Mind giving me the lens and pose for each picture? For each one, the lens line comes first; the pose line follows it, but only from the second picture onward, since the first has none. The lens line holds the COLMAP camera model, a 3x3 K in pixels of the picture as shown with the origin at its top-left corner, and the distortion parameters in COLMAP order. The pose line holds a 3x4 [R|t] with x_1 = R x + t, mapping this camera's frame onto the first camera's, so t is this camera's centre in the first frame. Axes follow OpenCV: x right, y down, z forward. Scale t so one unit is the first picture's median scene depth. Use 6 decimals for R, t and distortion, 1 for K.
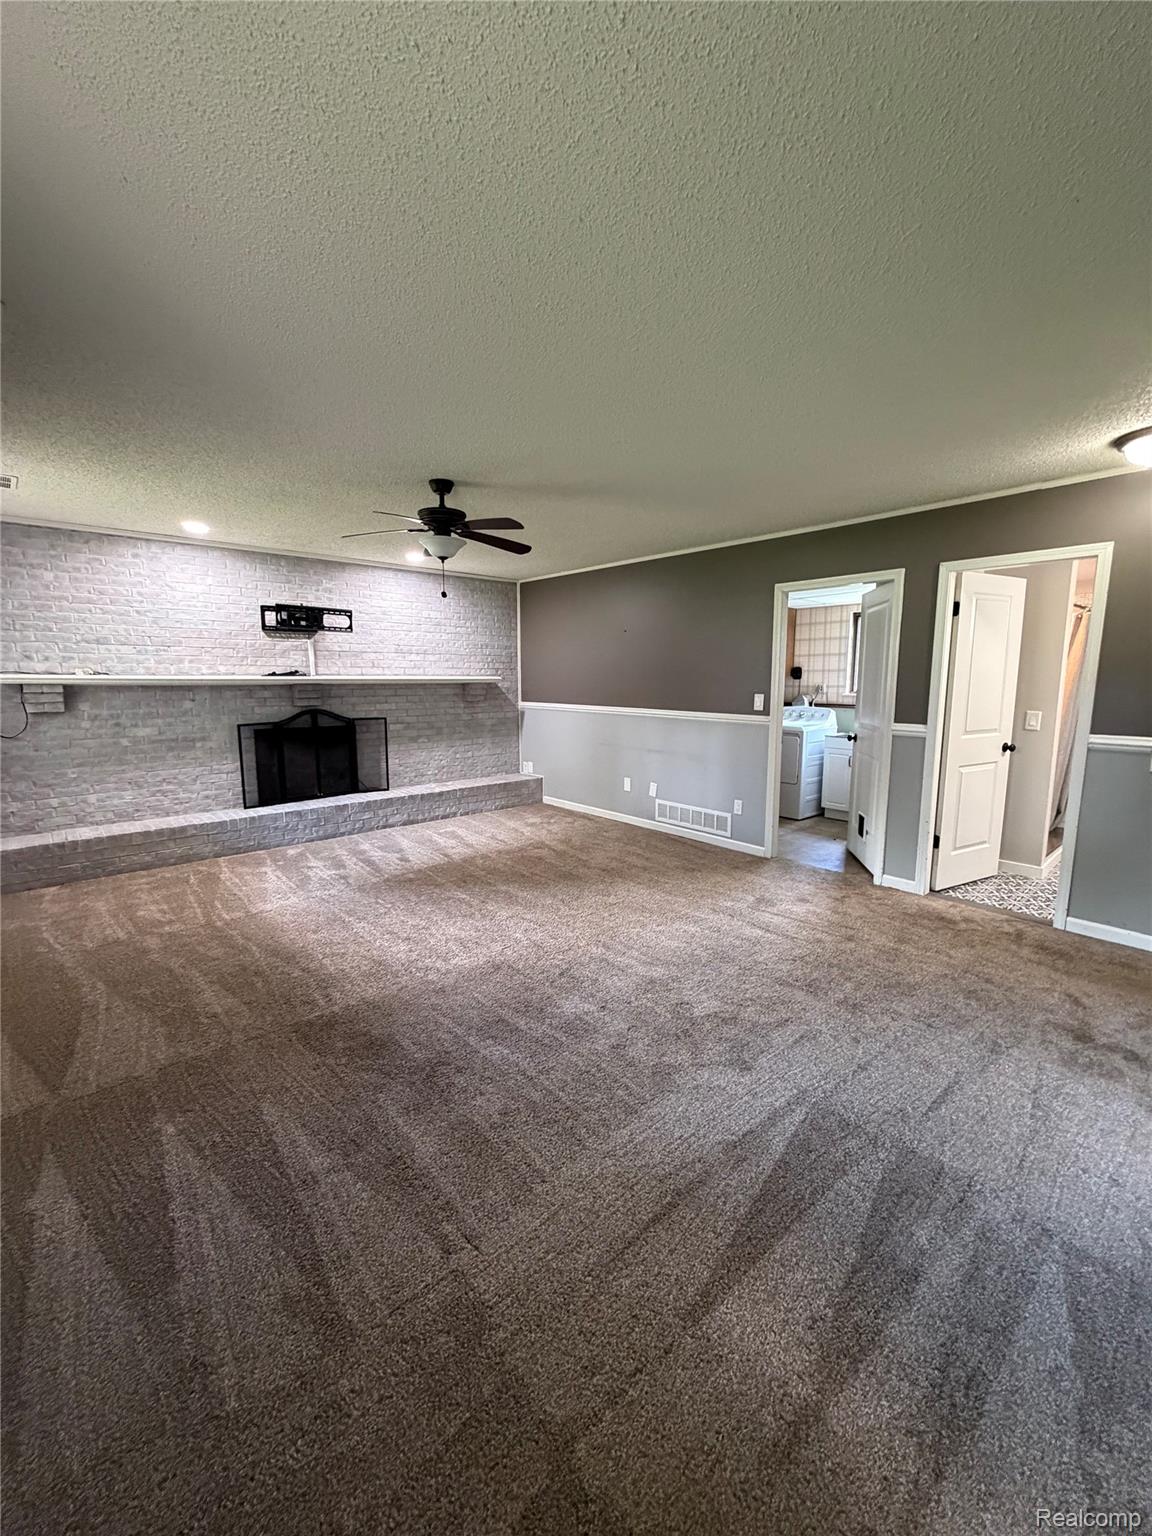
lens RADIAL K [[616.3, 0, 580.8], [0, 616.3, 773.5], [0, 0, 1]] dist [0.004336, -0.000077]
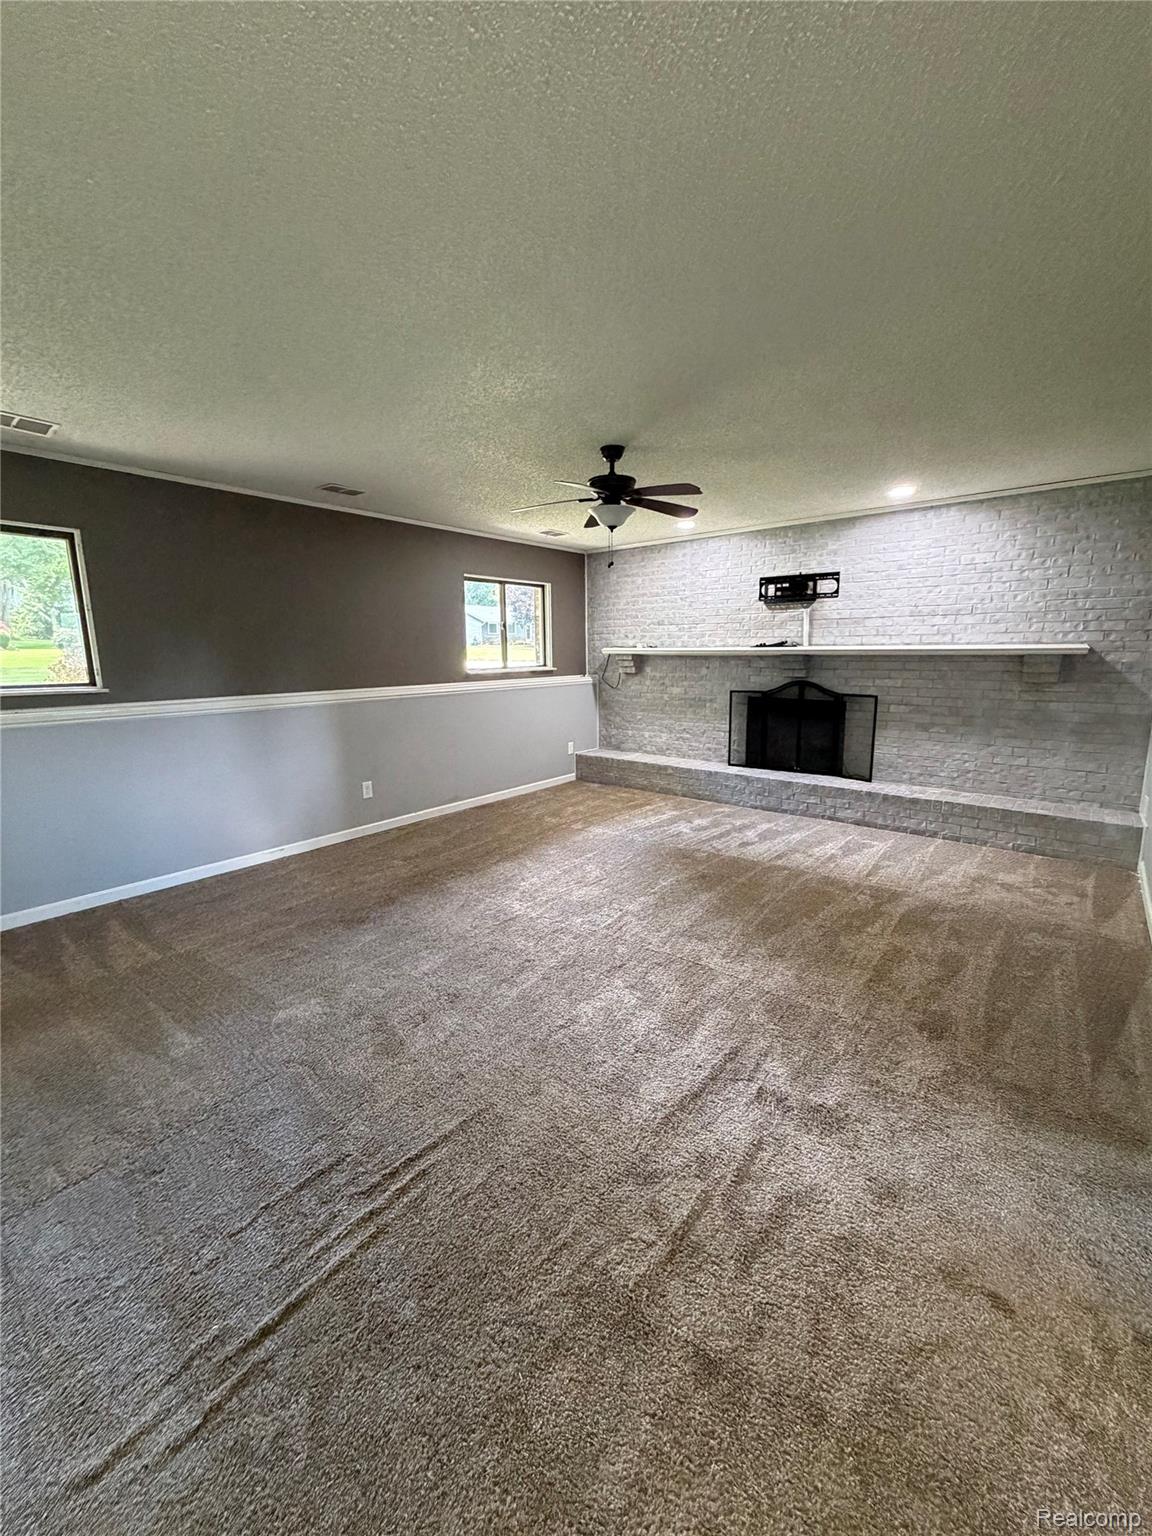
lens RADIAL K [[616.3, 0, 573.2], [0, 616.3, 769.7], [0, 0, 1]] dist [0.004336, -0.000077]
pose [[0.149067, 0.186788, -0.971025, 0.522174], [-0.145609, 0.975438, 0.165284, -0.081794], [0.978048, 0.116752, 0.172604, 0.533494]]
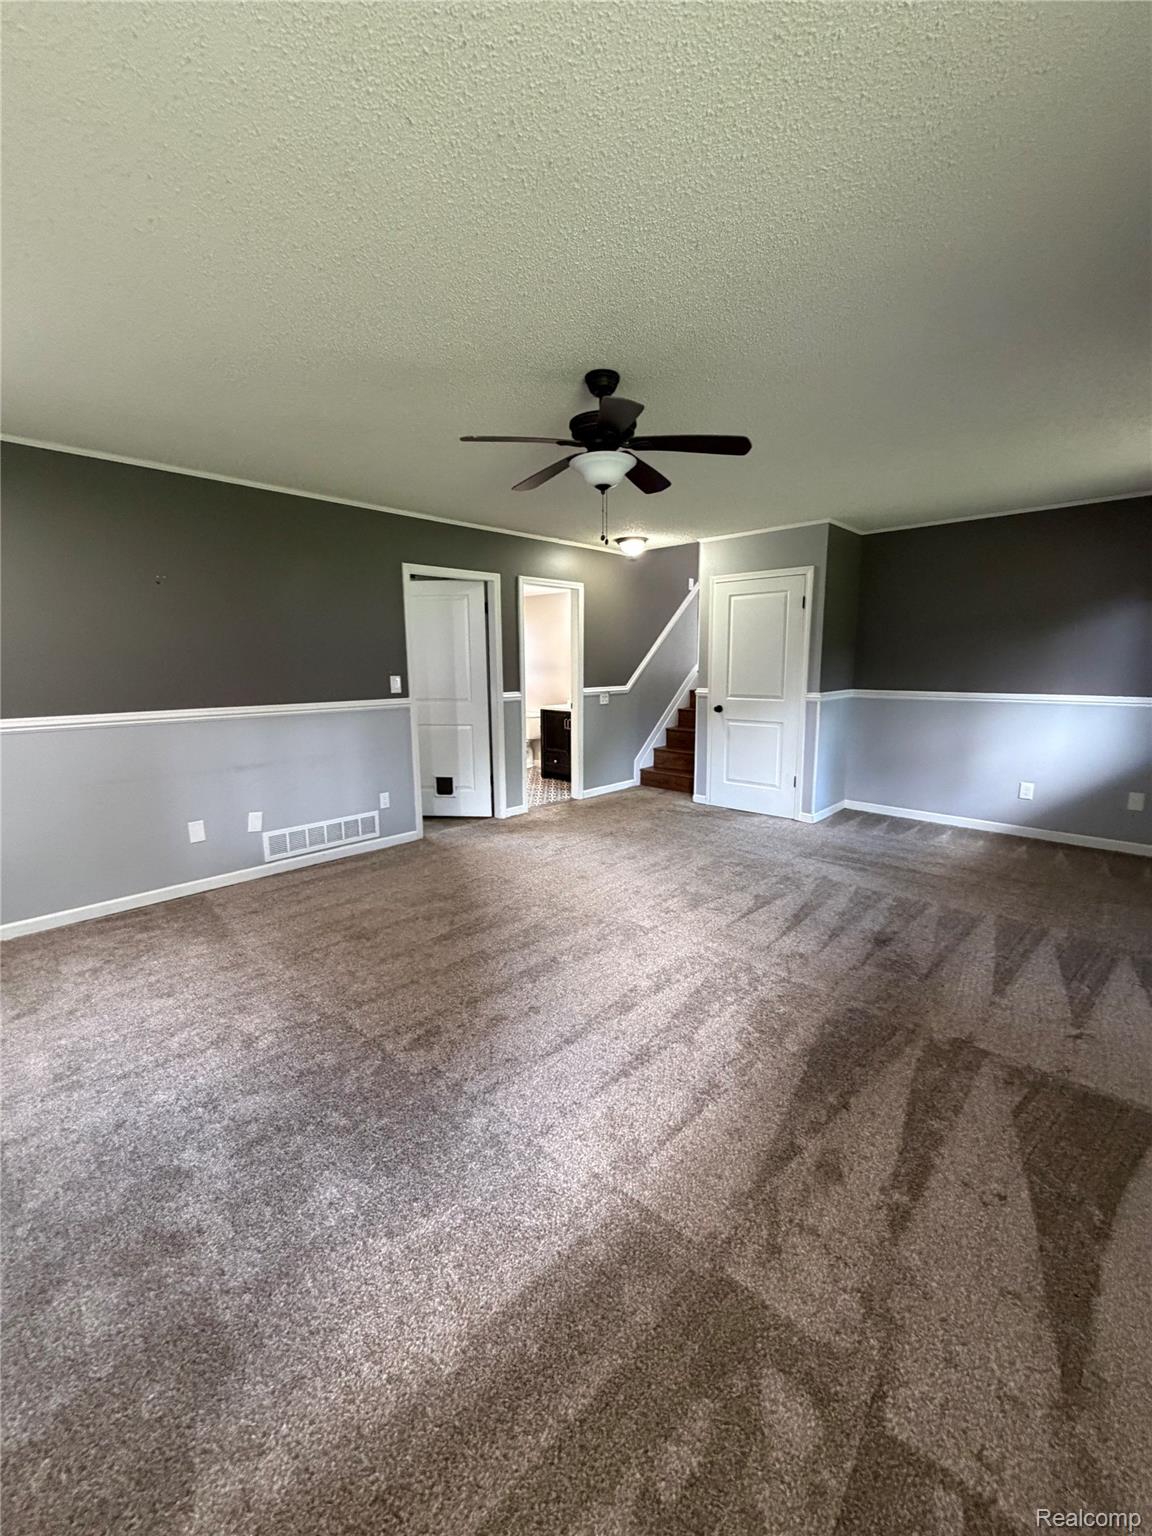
lens RADIAL K [[616.3, 0, 577.3], [0, 616.3, 753.3], [0, 0, 1]] dist [0.004336, -0.000077]
pose [[-0.079218, -0.150552, 0.985423, -0.645224], [0.164090, 0.973076, 0.161857, -0.112224], [-0.983259, 0.174520, -0.052381, 0.738139]]
